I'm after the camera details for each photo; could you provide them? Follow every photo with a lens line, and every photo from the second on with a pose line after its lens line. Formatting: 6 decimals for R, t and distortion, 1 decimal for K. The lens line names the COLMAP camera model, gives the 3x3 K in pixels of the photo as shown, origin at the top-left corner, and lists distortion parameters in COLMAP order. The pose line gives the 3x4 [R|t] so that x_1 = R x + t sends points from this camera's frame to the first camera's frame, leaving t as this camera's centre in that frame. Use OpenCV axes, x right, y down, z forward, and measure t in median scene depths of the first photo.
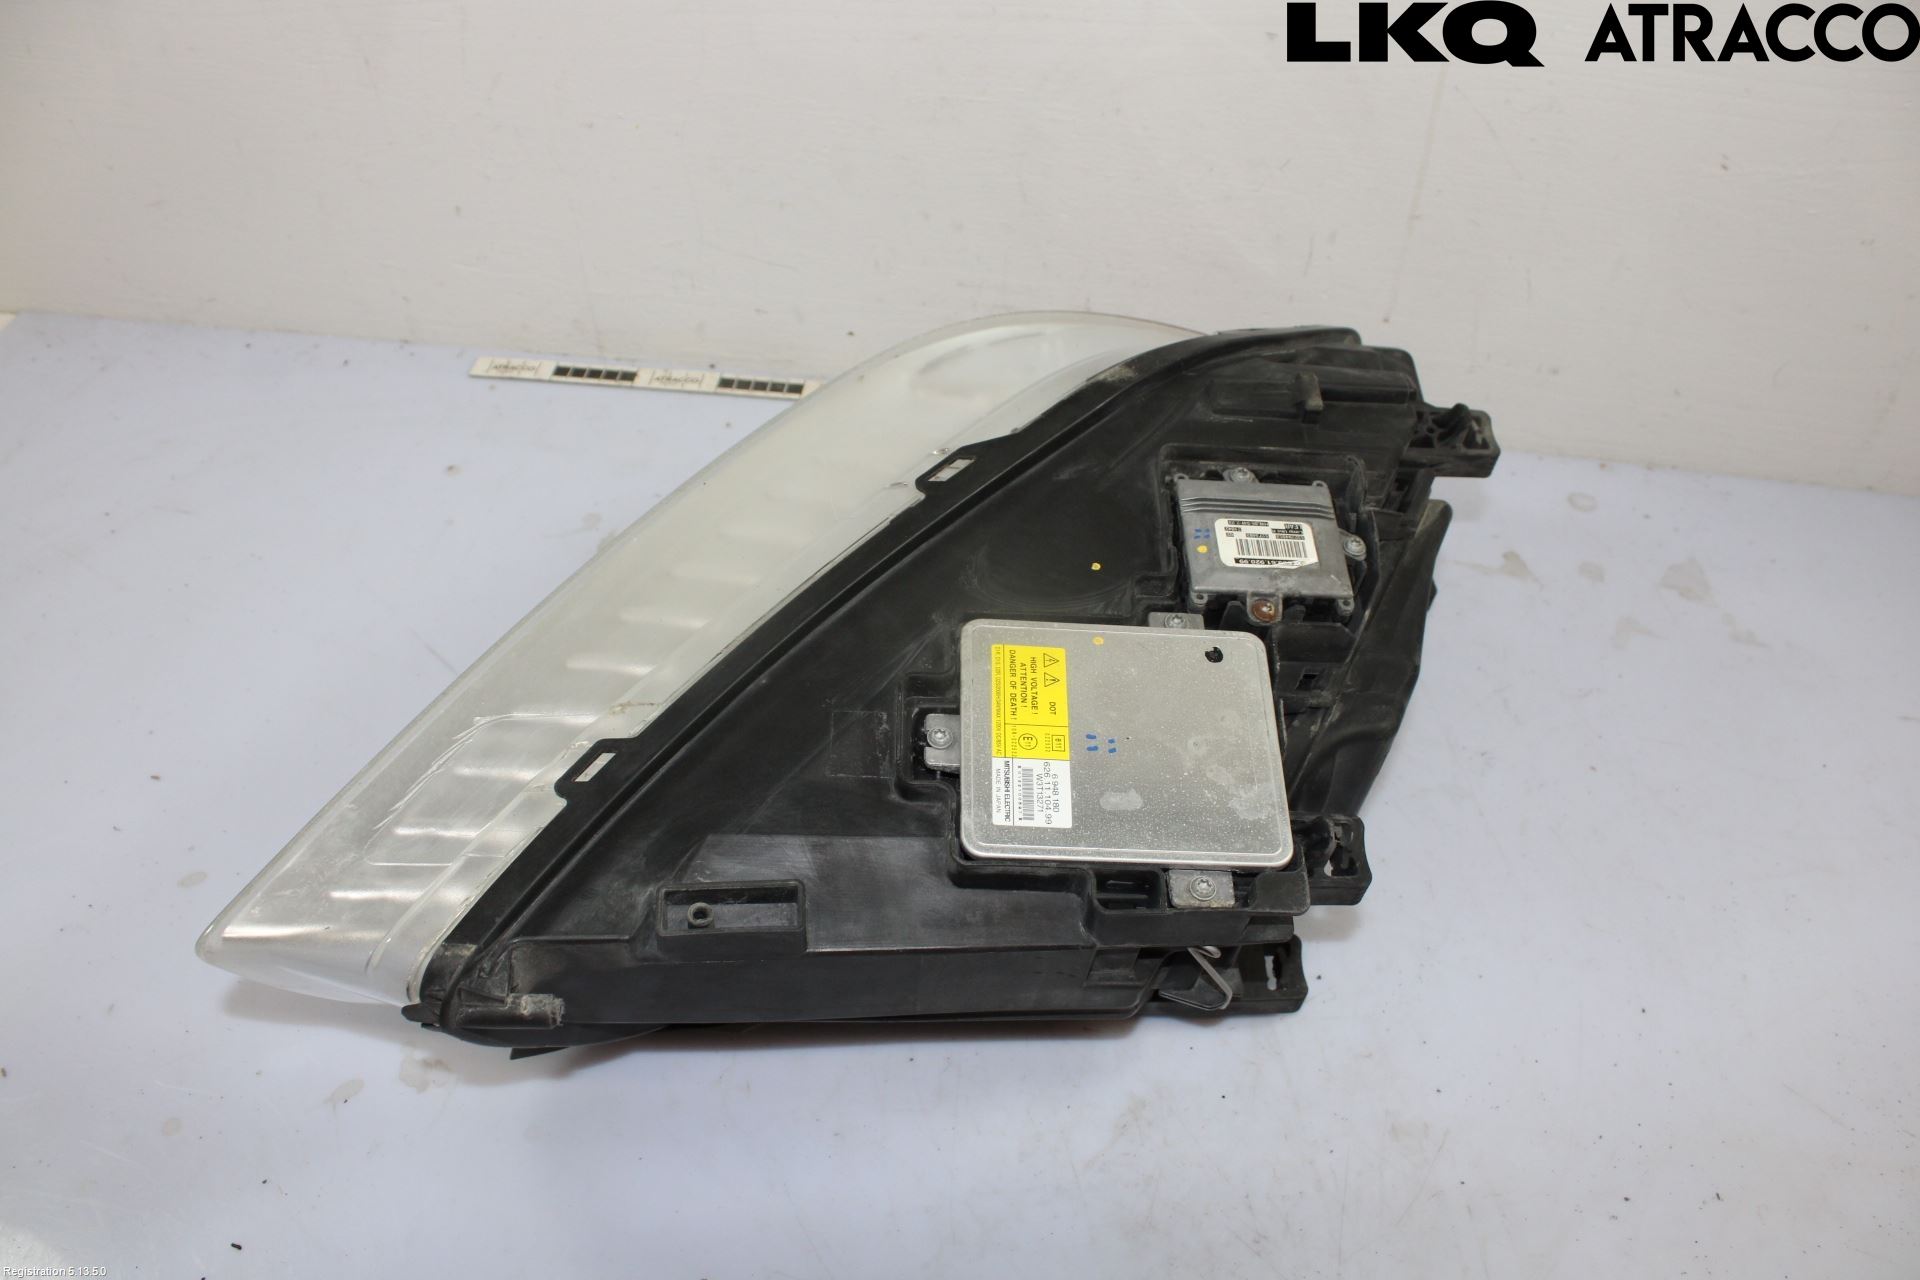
lens RADIAL K [[1575.0, 0, 934.5], [0, 1575.0, 648.2], [0, 0, 1]] dist [-0.165344, 0.138470]
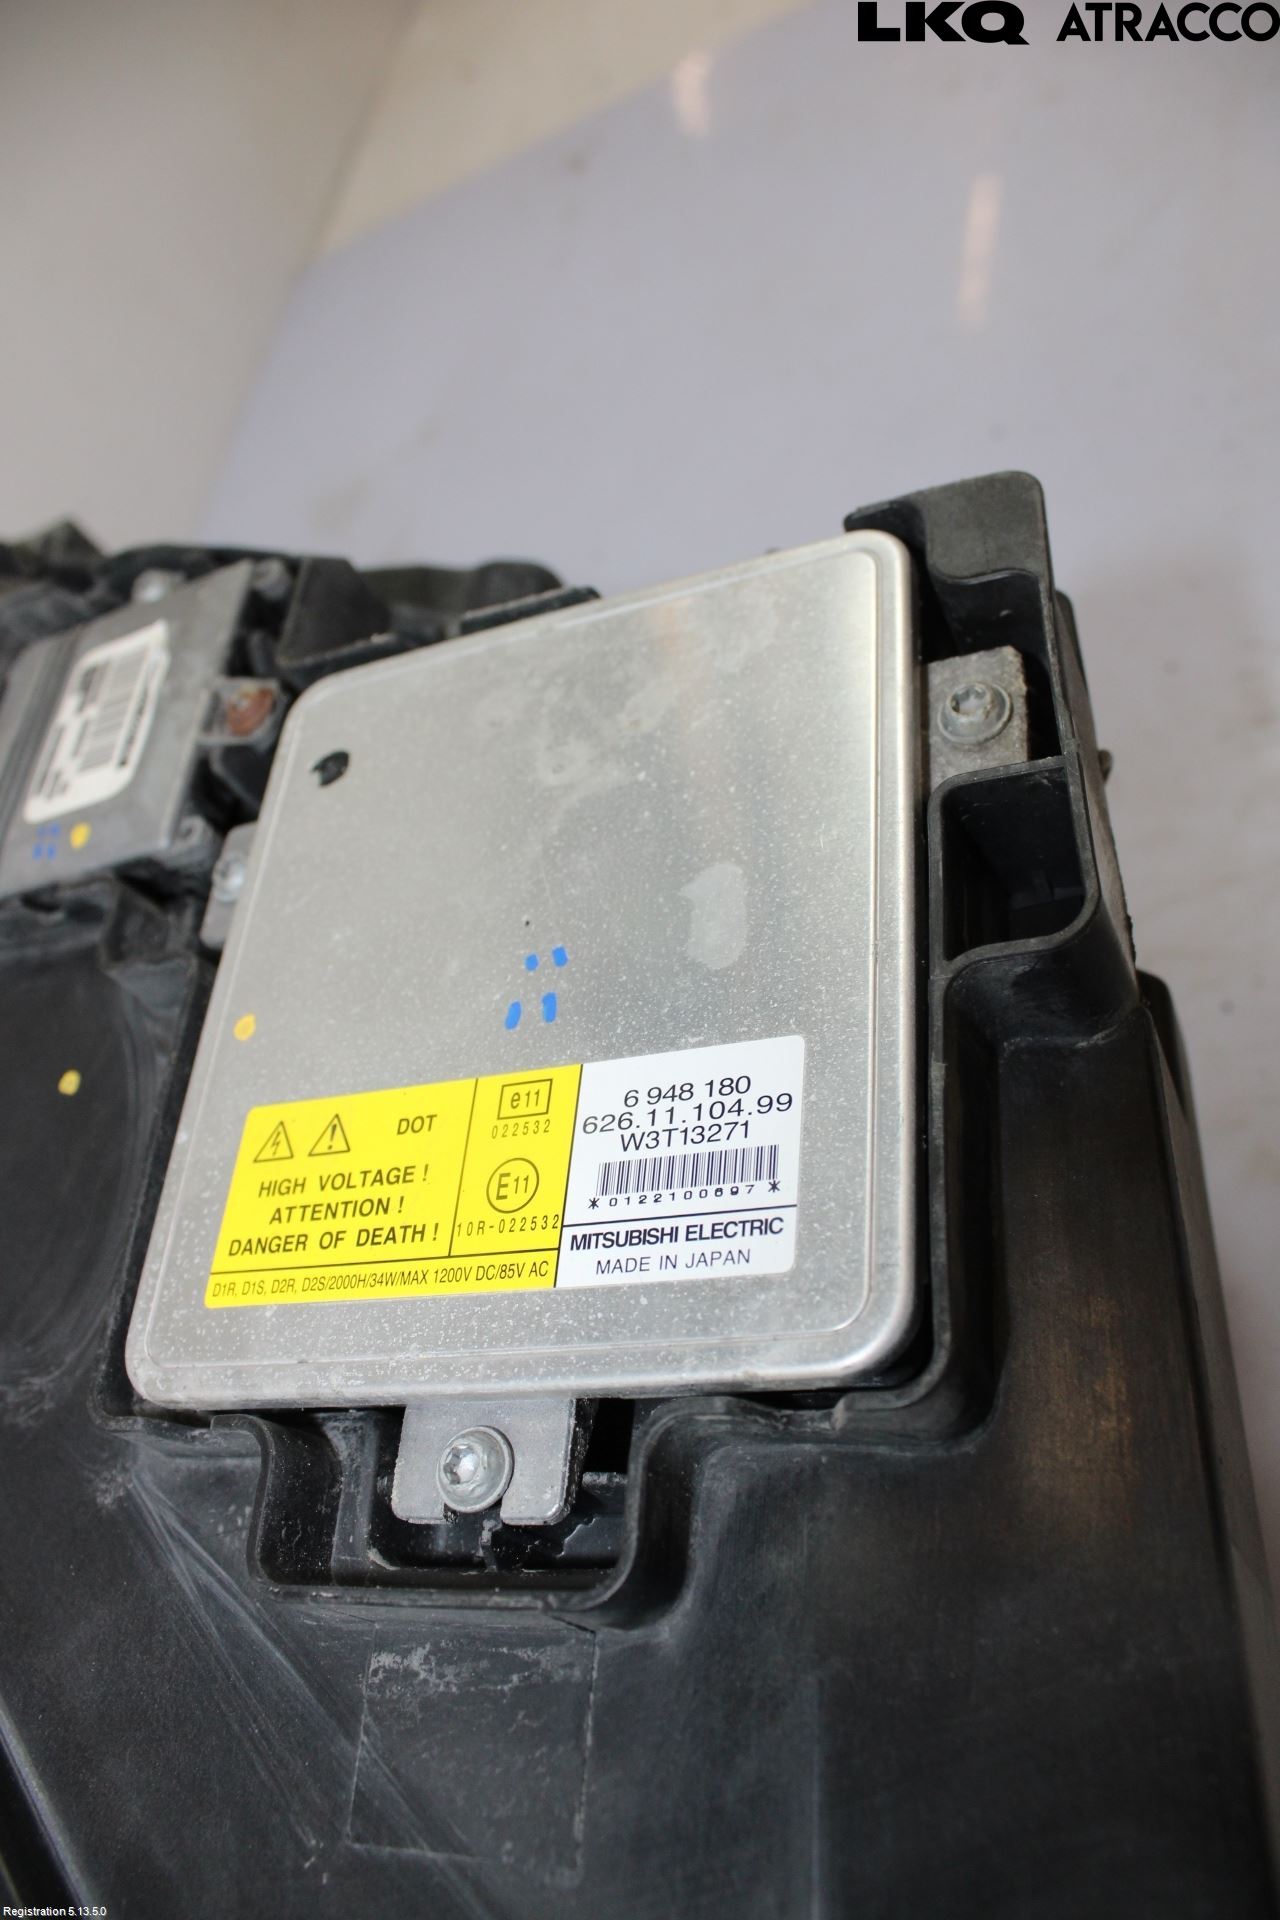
lens RADIAL K [[1575.0, 0, 640.0], [0, 1575.0, 960.0], [0, 0, 1]] dist [-0.165344, 0.138470]
pose [[0.053689, -0.889730, 0.453320, -0.039180], [0.981051, 0.131634, 0.142166, 0.030375], [-0.186162, 0.437097, 0.879938, 0.631122]]
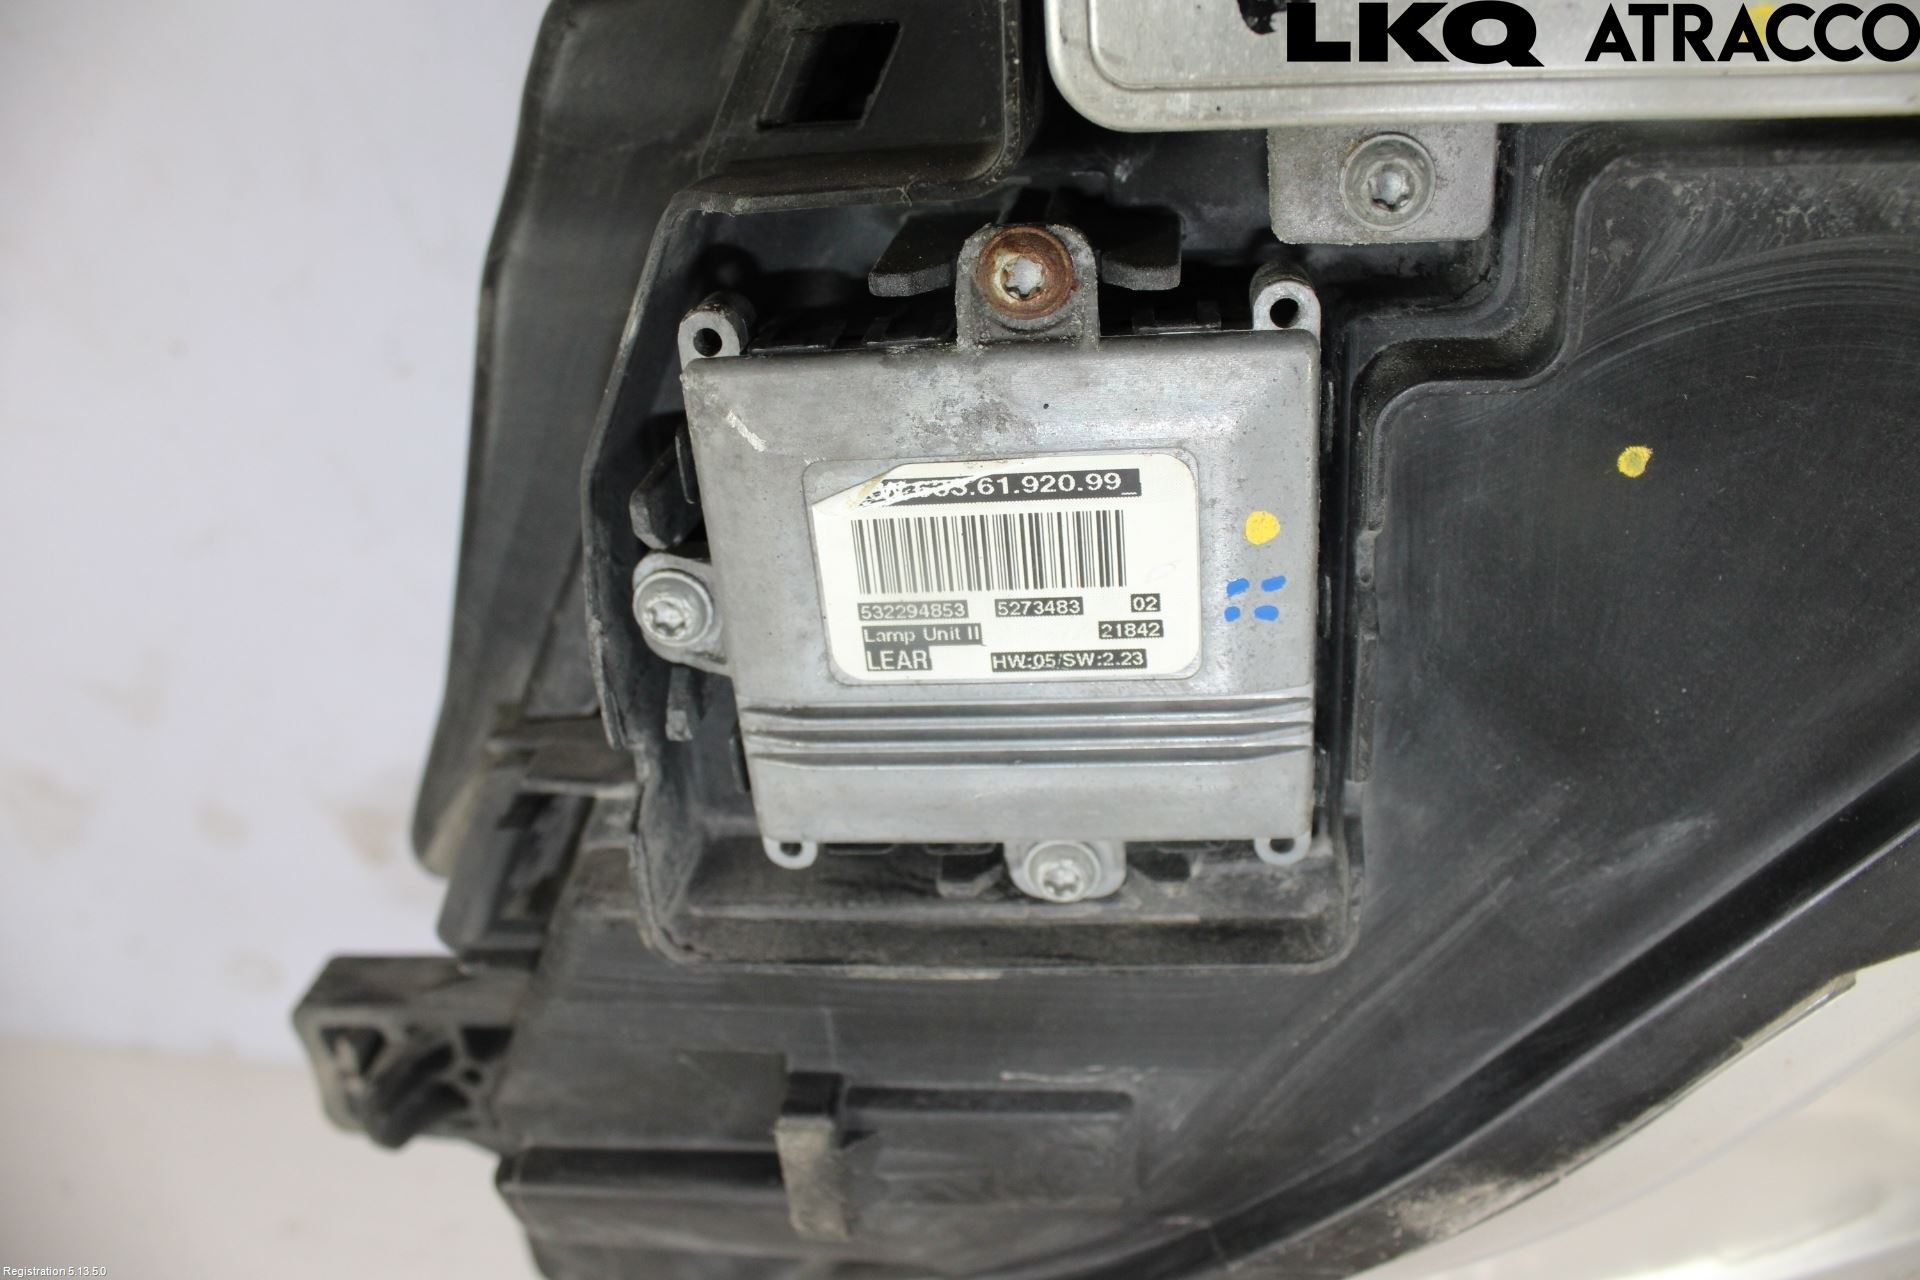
lens RADIAL K [[1525.8, 0, 960.0], [0, 1525.8, 640.0], [0, 0, 1]] dist [-0.158125, 0.001091]
pose [[-0.996342, 0.049300, 0.069801, 0.207286], [-0.035774, -0.982417, 0.183242, -0.127664], [0.077608, 0.180075, 0.980587, 0.764543]]
